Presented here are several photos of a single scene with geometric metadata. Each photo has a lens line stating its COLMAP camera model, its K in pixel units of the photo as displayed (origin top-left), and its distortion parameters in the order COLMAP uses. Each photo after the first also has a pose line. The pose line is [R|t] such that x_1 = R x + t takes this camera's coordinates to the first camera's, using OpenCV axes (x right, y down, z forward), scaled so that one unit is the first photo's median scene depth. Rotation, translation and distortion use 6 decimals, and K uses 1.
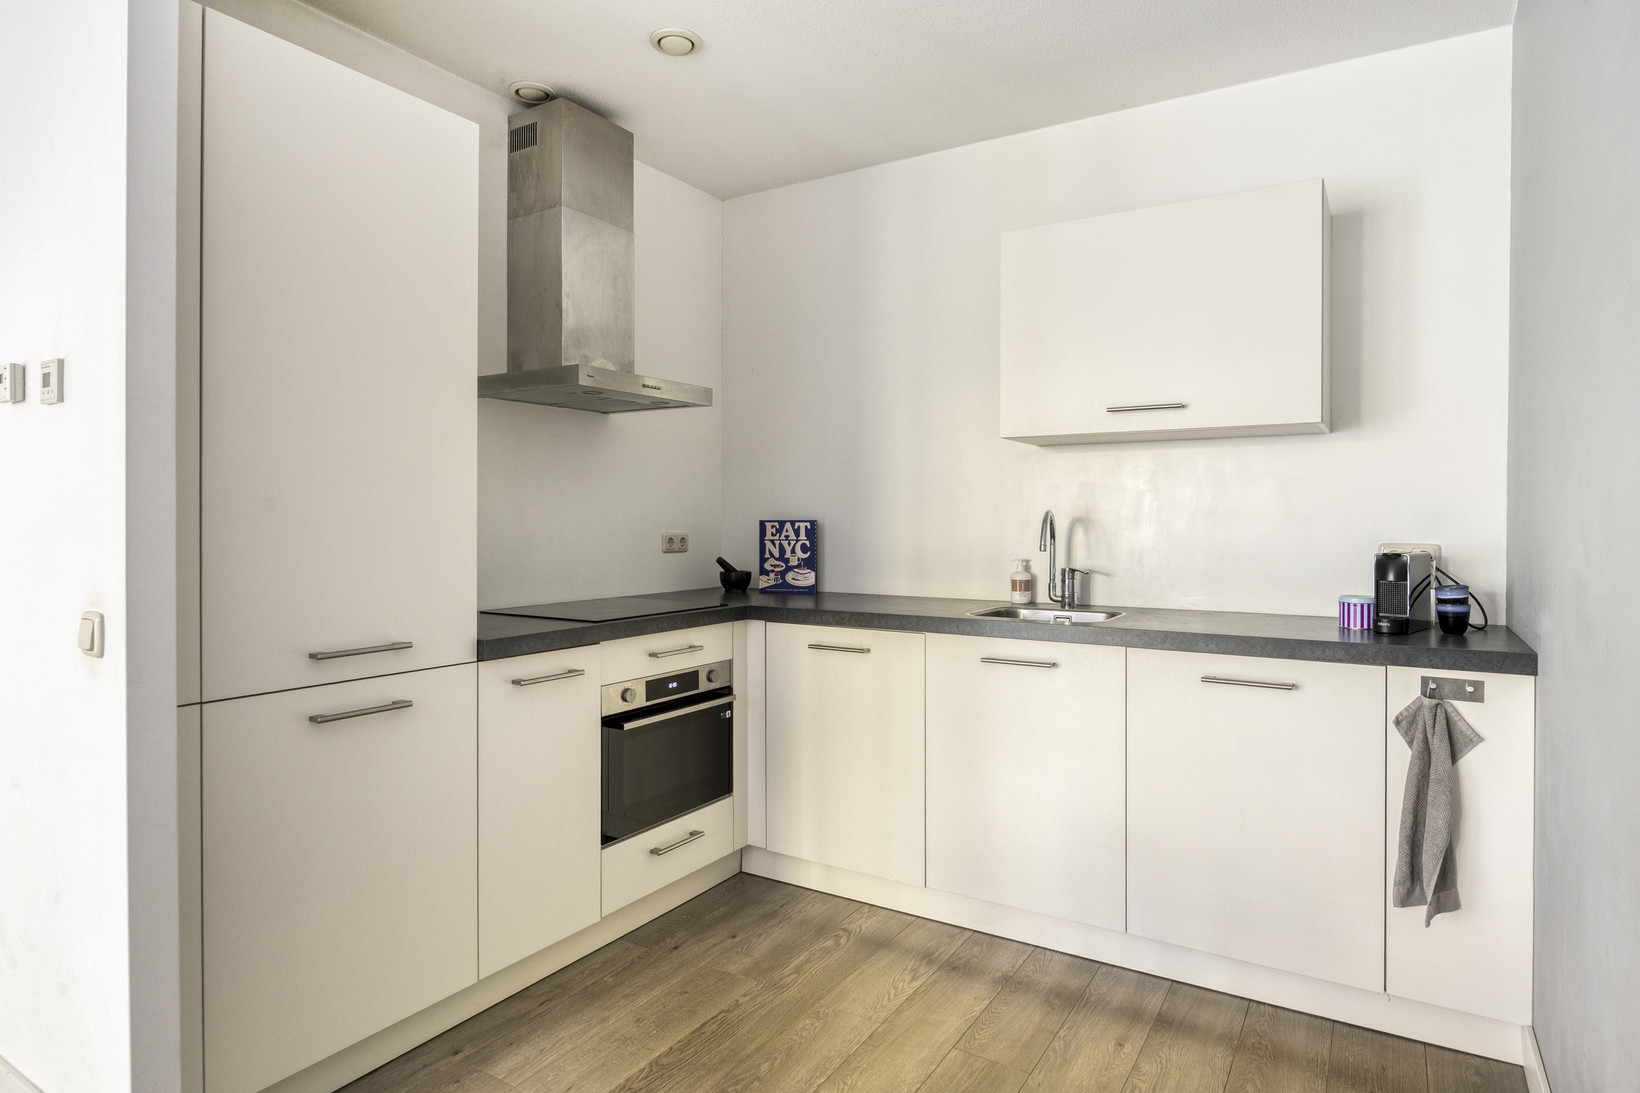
lens RADIAL K [[901.9, 0, 855.3], [0, 901.9, 507.8], [0, 0, 1]] dist [-0.005662, -0.003148]
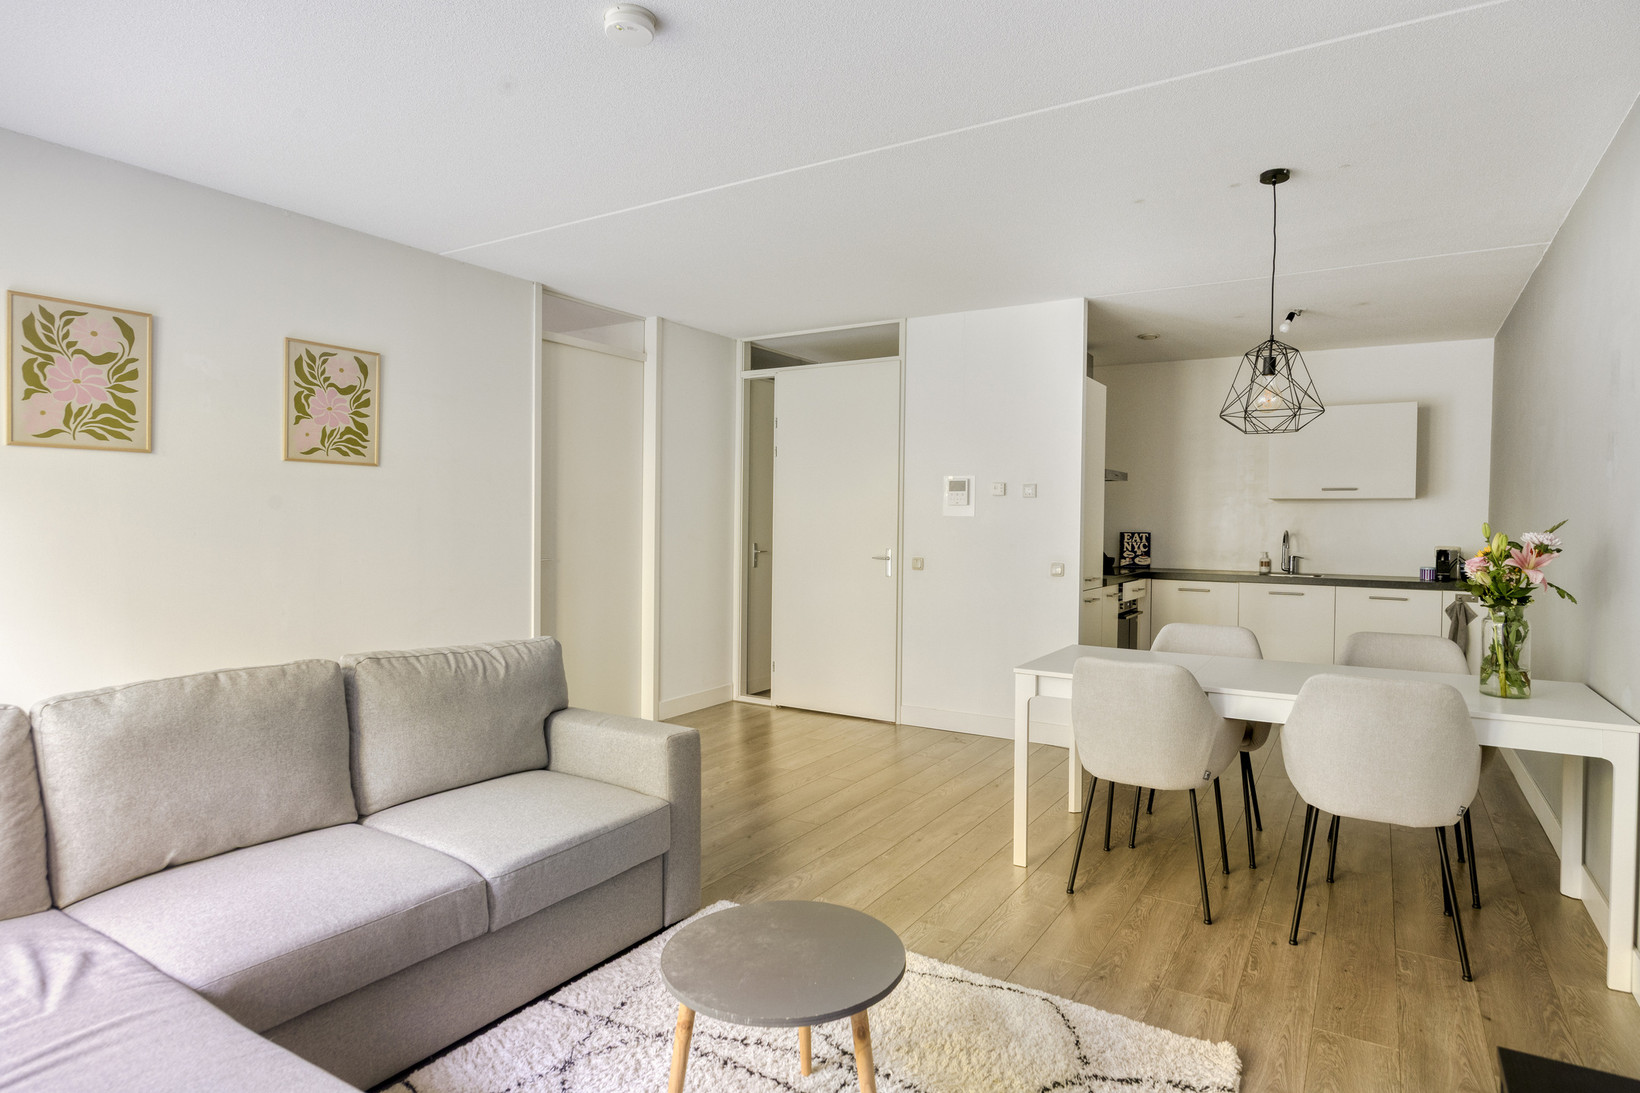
lens RADIAL K [[898.5, 0, 840.7], [0, 898.5, 543.3], [0, 0, 1]] dist [-0.006991, -0.001286]
pose [[0.999933, 0.010473, 0.004877, -1.047688], [-0.010644, 0.999273, 0.036600, -0.039585], [-0.004490, -0.036650, 0.999318, -1.425139]]
